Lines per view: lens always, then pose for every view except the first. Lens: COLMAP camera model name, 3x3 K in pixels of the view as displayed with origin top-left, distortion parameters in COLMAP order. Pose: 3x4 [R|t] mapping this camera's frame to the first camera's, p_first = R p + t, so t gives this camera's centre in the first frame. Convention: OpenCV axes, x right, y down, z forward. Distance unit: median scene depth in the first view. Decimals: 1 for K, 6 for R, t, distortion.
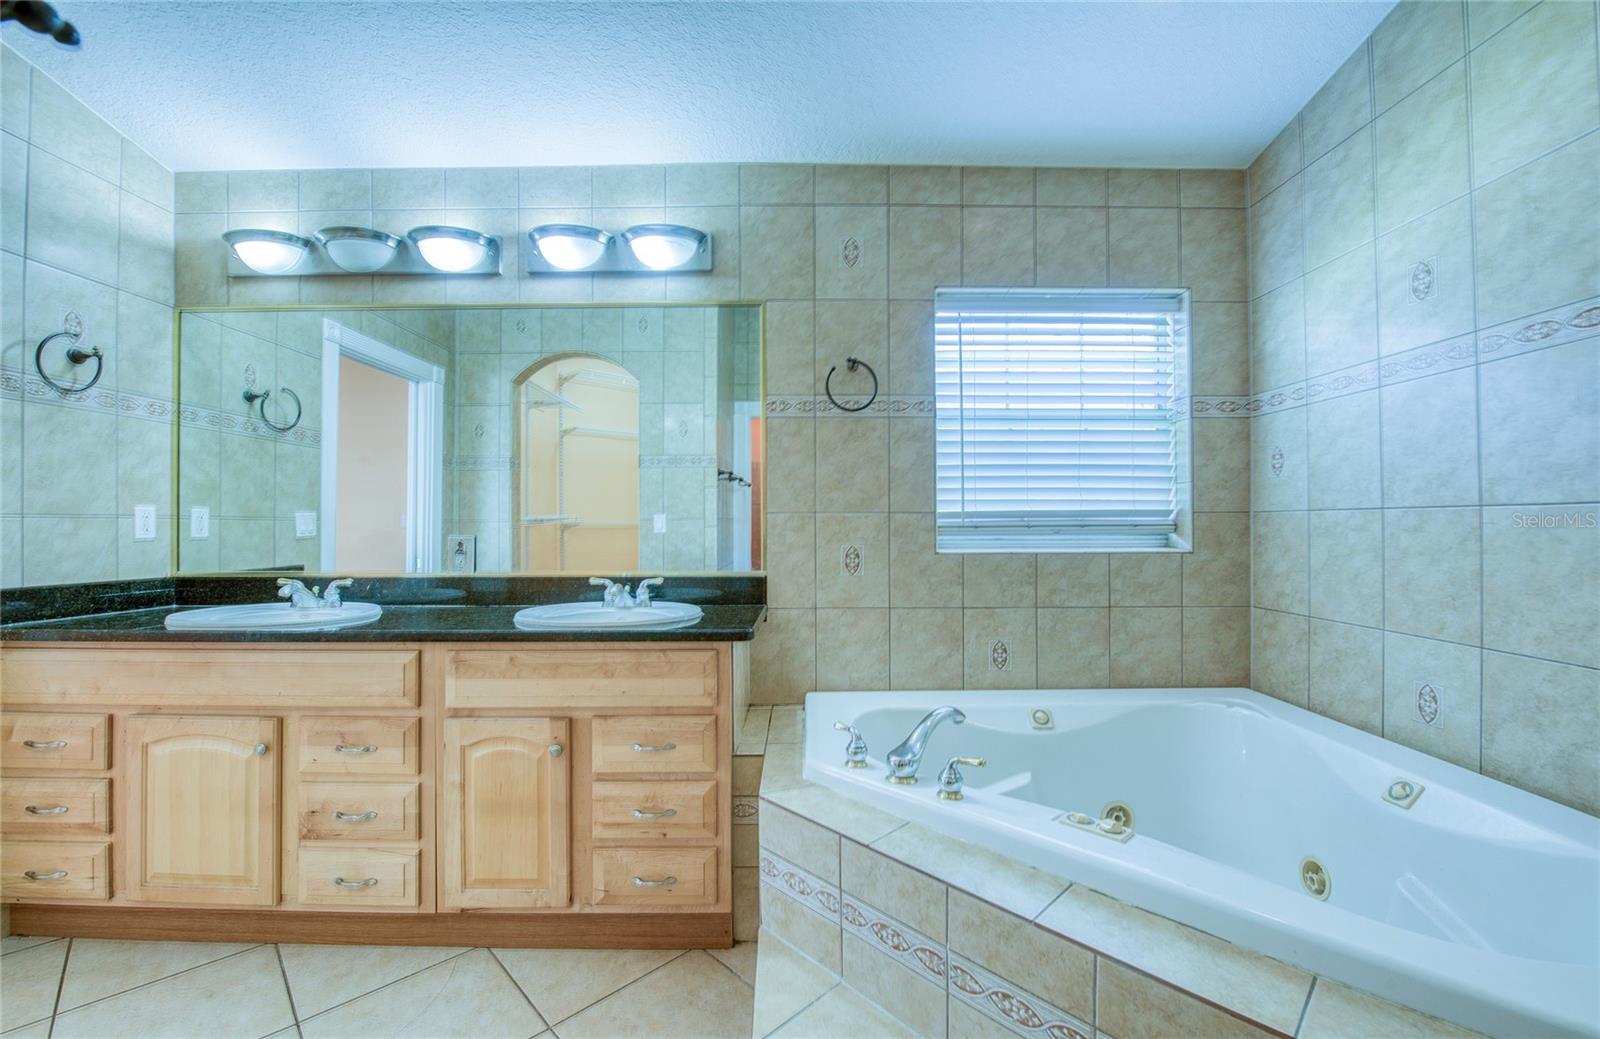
lens RADIAL K [[645.8, 0, 800.0], [0, 645.8, 519.5], [0, 0, 1]] dist [-0.009653, -0.004231]
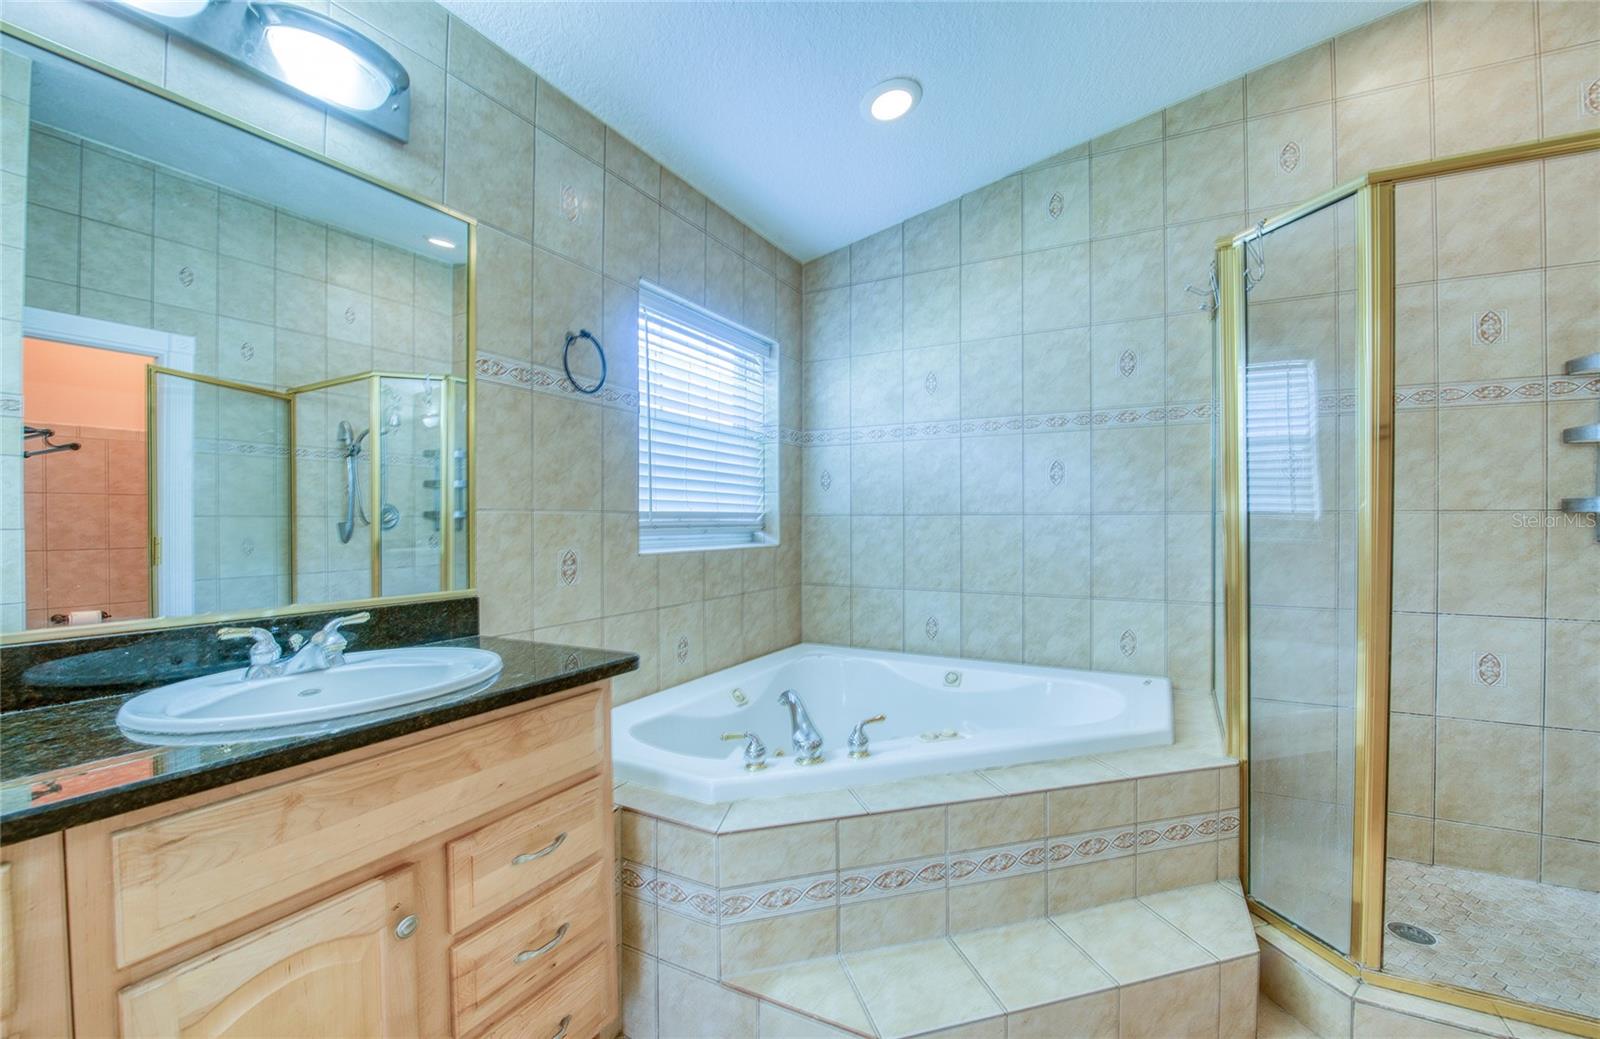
lens RADIAL K [[672.9, 0, 800.0], [0, 672.9, 519.5], [0, 0, 1]] dist [-0.008275, -0.005701]
pose [[0.470629, 0.004969, 0.882317, -0.587223], [-0.007044, 0.999973, -0.001874, 0.000097], [-0.882303, -0.005333, 0.470651, 0.335806]]
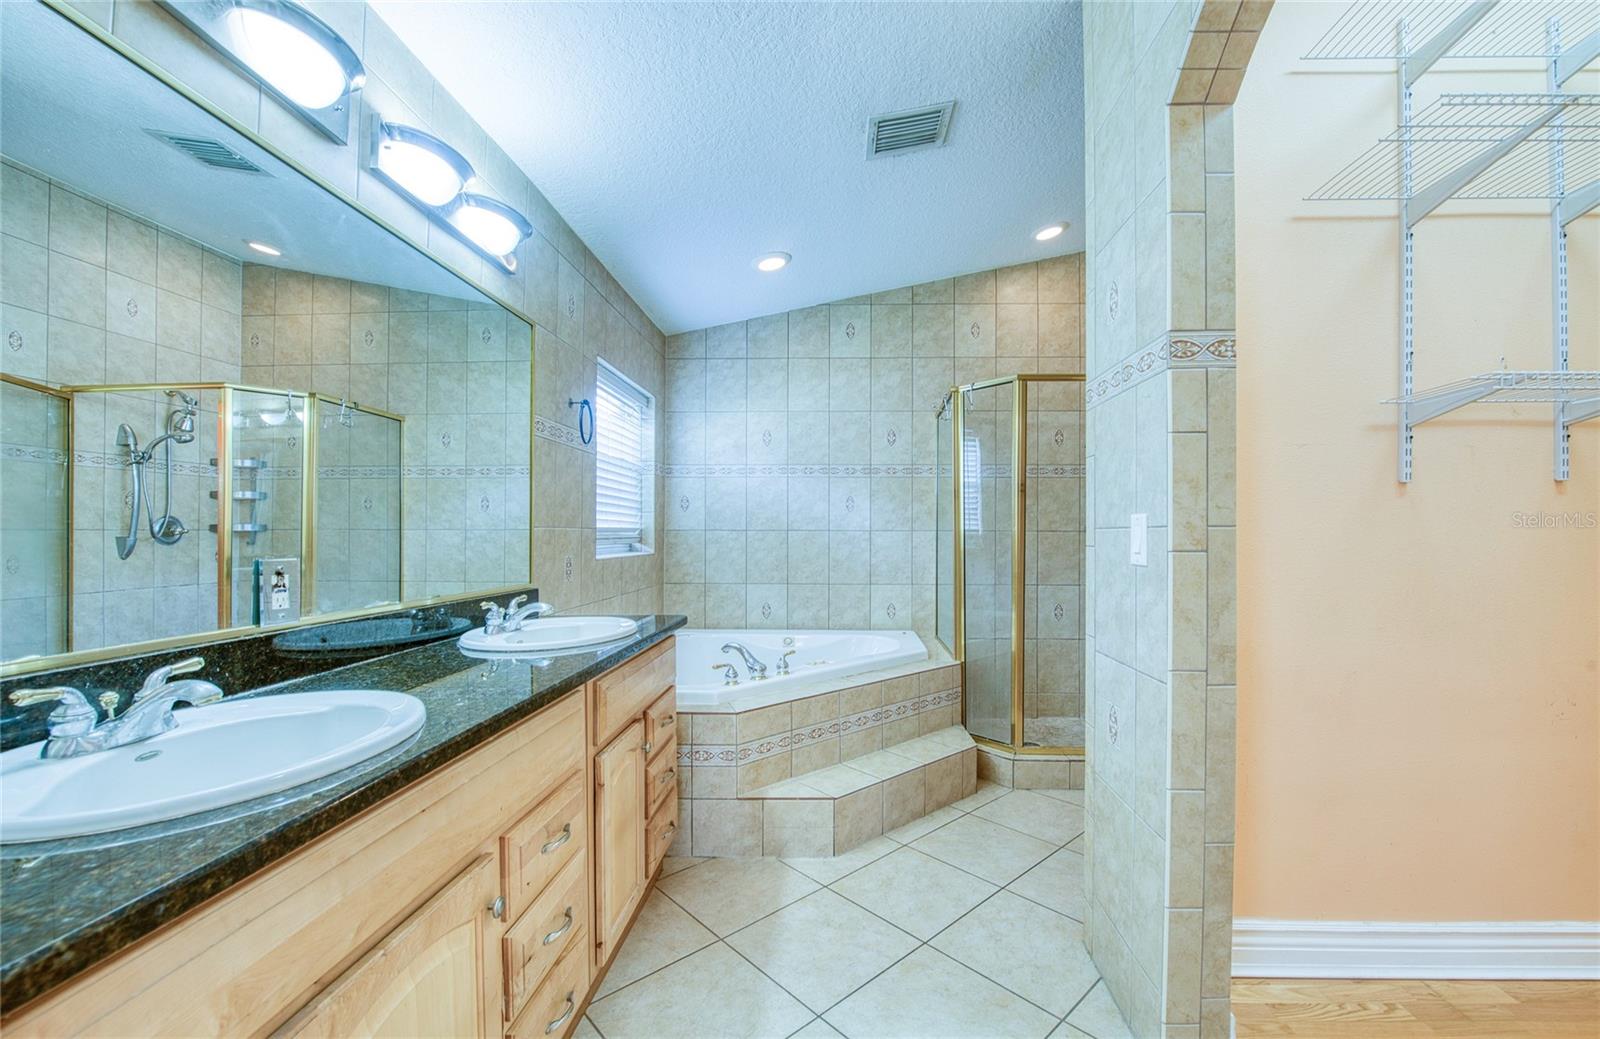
lens RADIAL K [[639.7, 0, 846.9], [0, 639.7, 529.5], [0, 0, 1]] dist [-0.019817, -0.000275]
pose [[0.002085, 0.011015, 0.999937, -1.090628], [-0.008098, 0.999907, -0.010998, 0.000923], [-0.999965, -0.008075, 0.002174, 0.505842]]
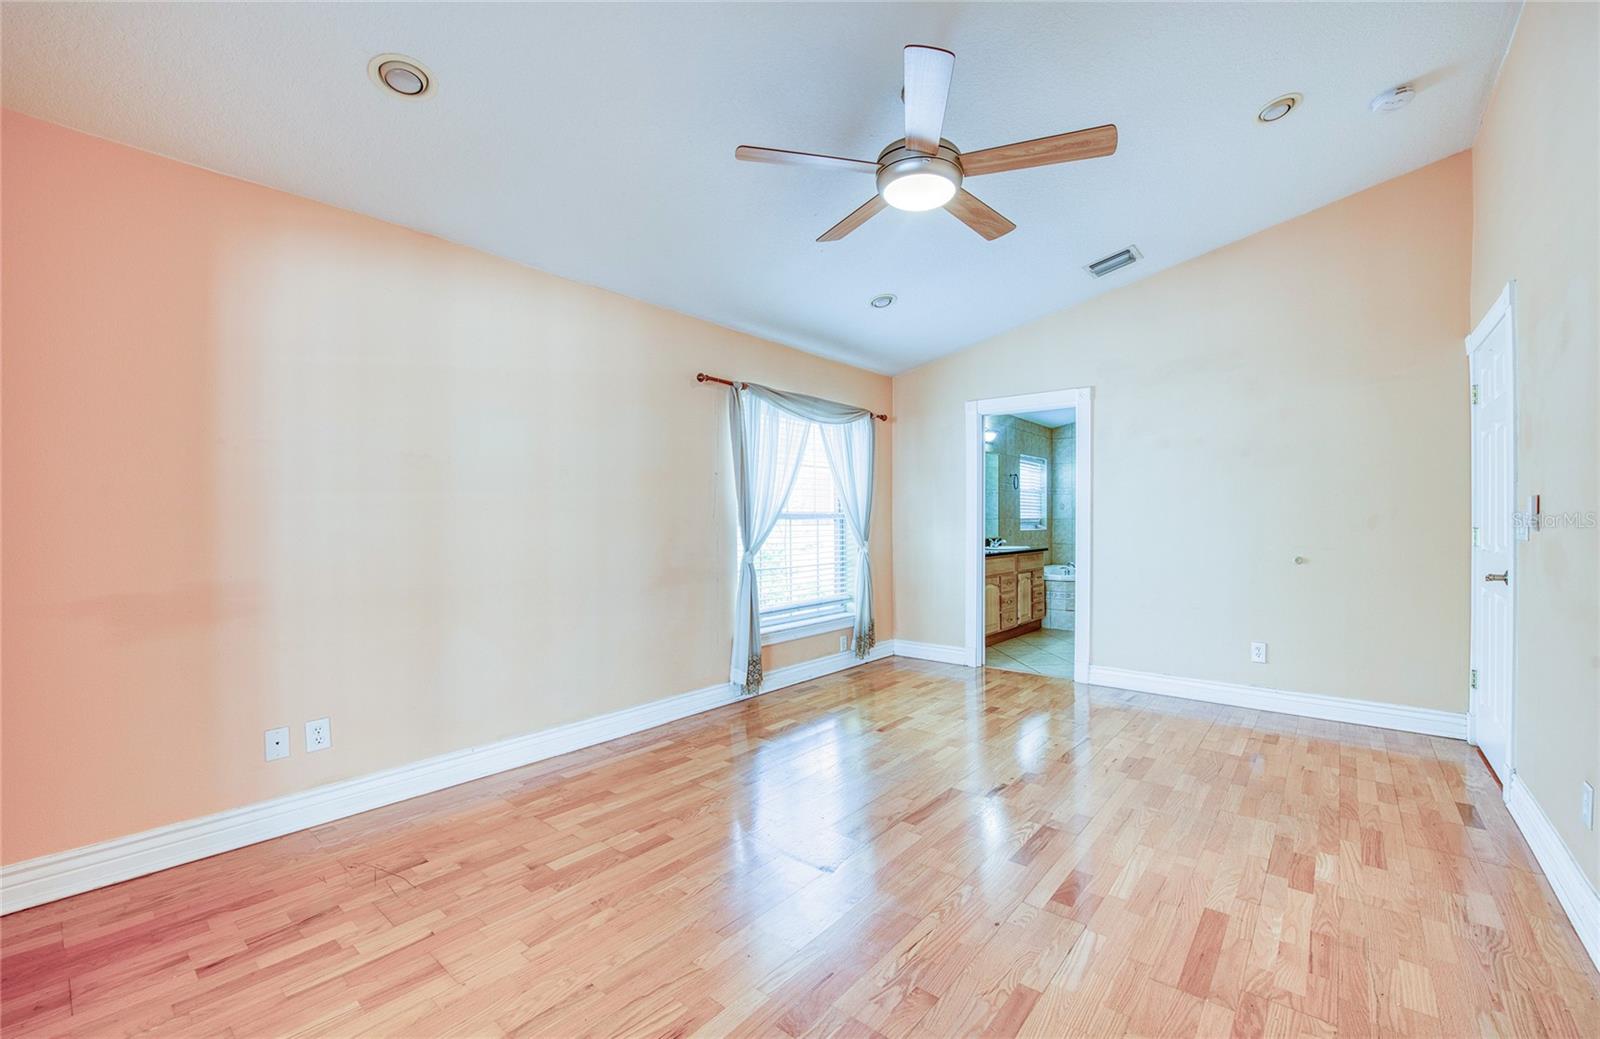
lens RADIAL K [[645.8, 0, 800.0], [0, 645.8, 519.5], [0, 0, 1]] dist [-0.009653, -0.004231]
pose [[0.658550, 0.002241, 0.752534, -3.257659], [-0.005836, 0.999981, 0.002129, -0.008506], [-0.752515, -0.005794, 0.658550, -0.404443]]
